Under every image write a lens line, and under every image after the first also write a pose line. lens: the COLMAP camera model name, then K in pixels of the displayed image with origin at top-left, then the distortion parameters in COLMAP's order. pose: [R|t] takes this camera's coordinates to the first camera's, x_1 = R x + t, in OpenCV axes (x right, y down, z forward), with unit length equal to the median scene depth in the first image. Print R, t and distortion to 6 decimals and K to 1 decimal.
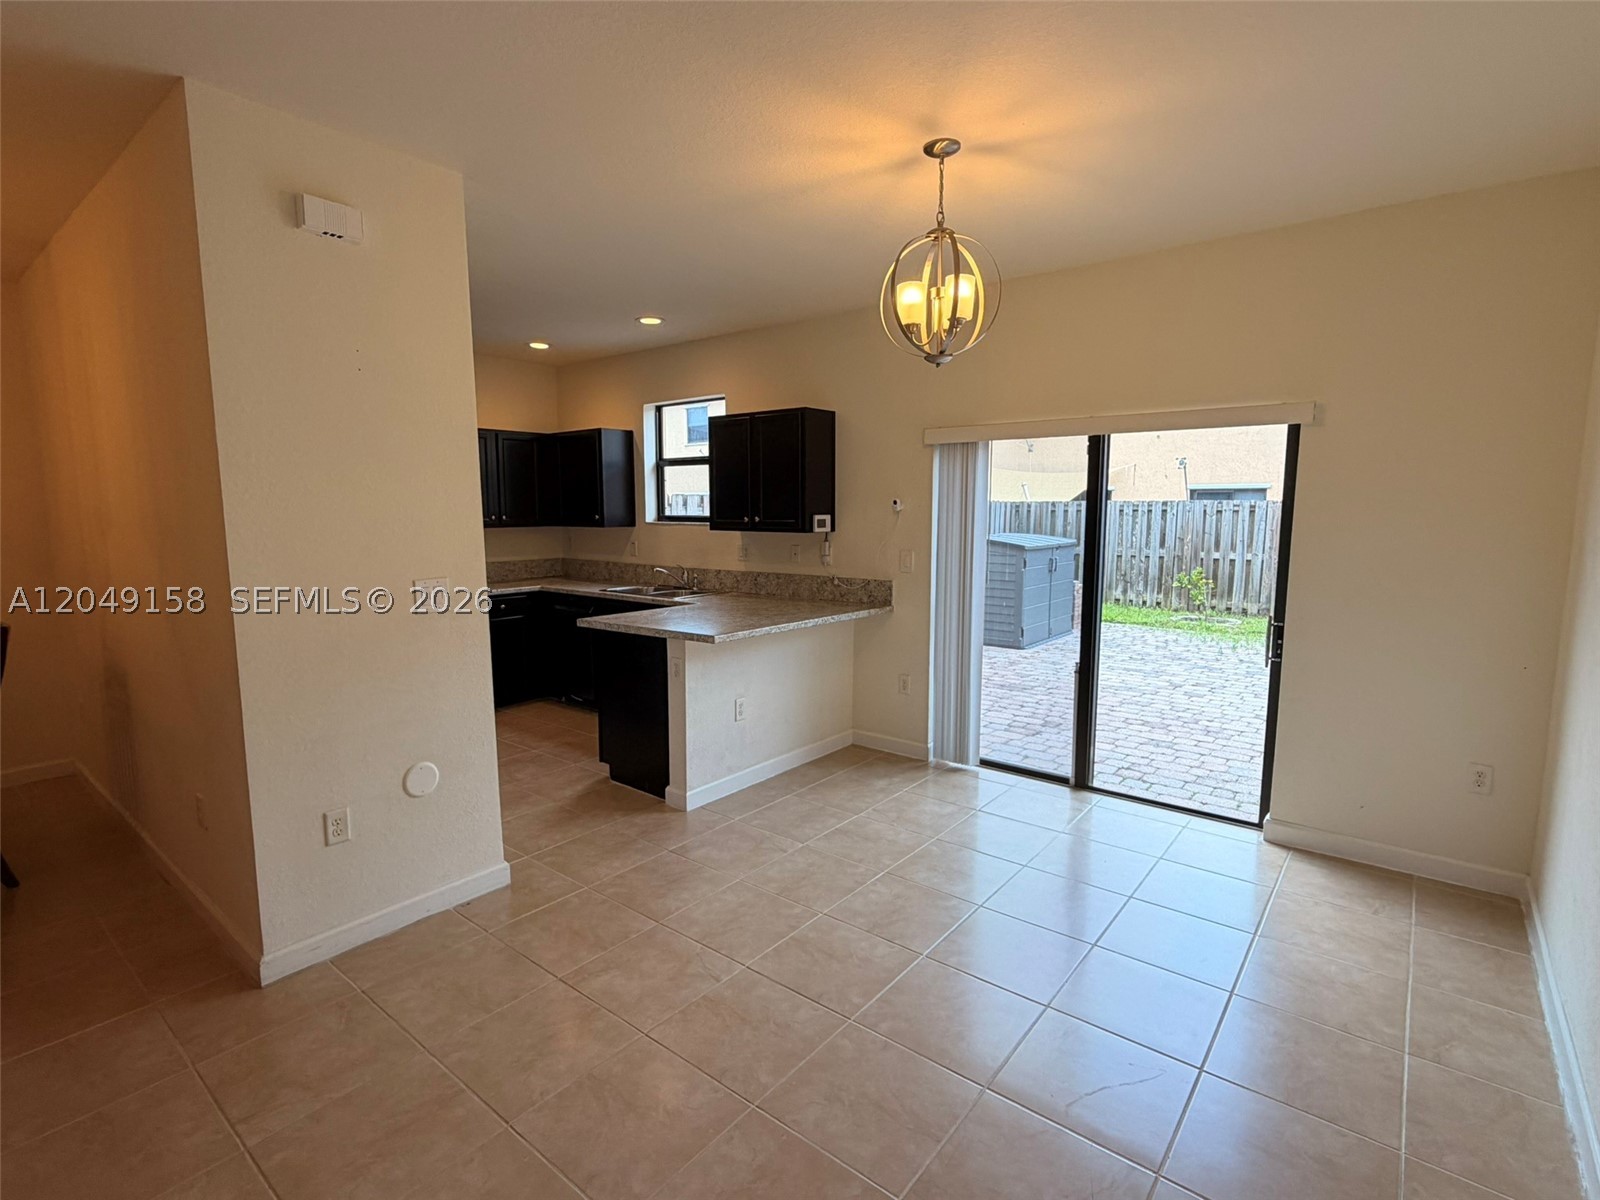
lens RADIAL K [[777.9, 0, 797.9], [0, 777.9, 599.9], [0, 0, 1]] dist [0.003523, -0.000541]
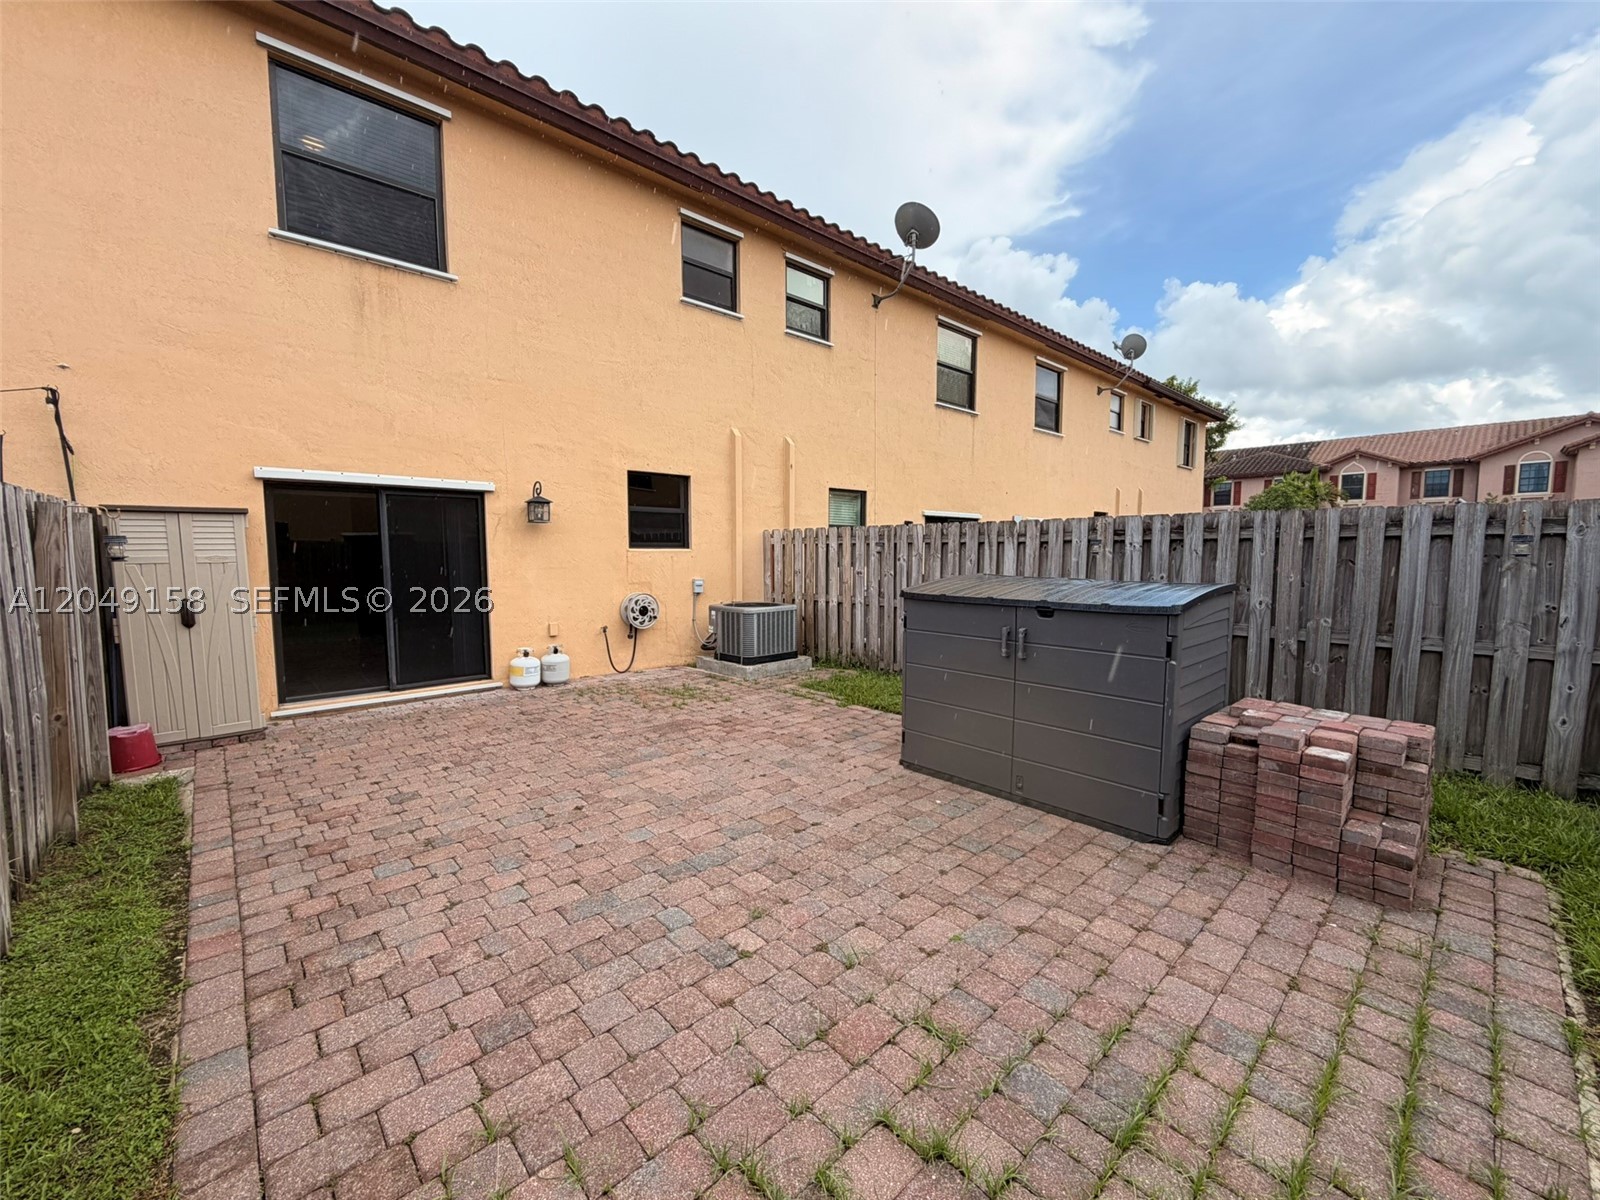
lens RADIAL K [[637.9, 0, 792.9], [0, 637.9, 602.2], [0, 0, 1]] dist [0.000507, 0.000073]
pose [[-0.153590, 0.081330, -0.984782, 1.249944], [-0.115840, 0.988253, 0.099684, -0.158998], [0.981321, 0.129388, -0.142365, 1.569879]]
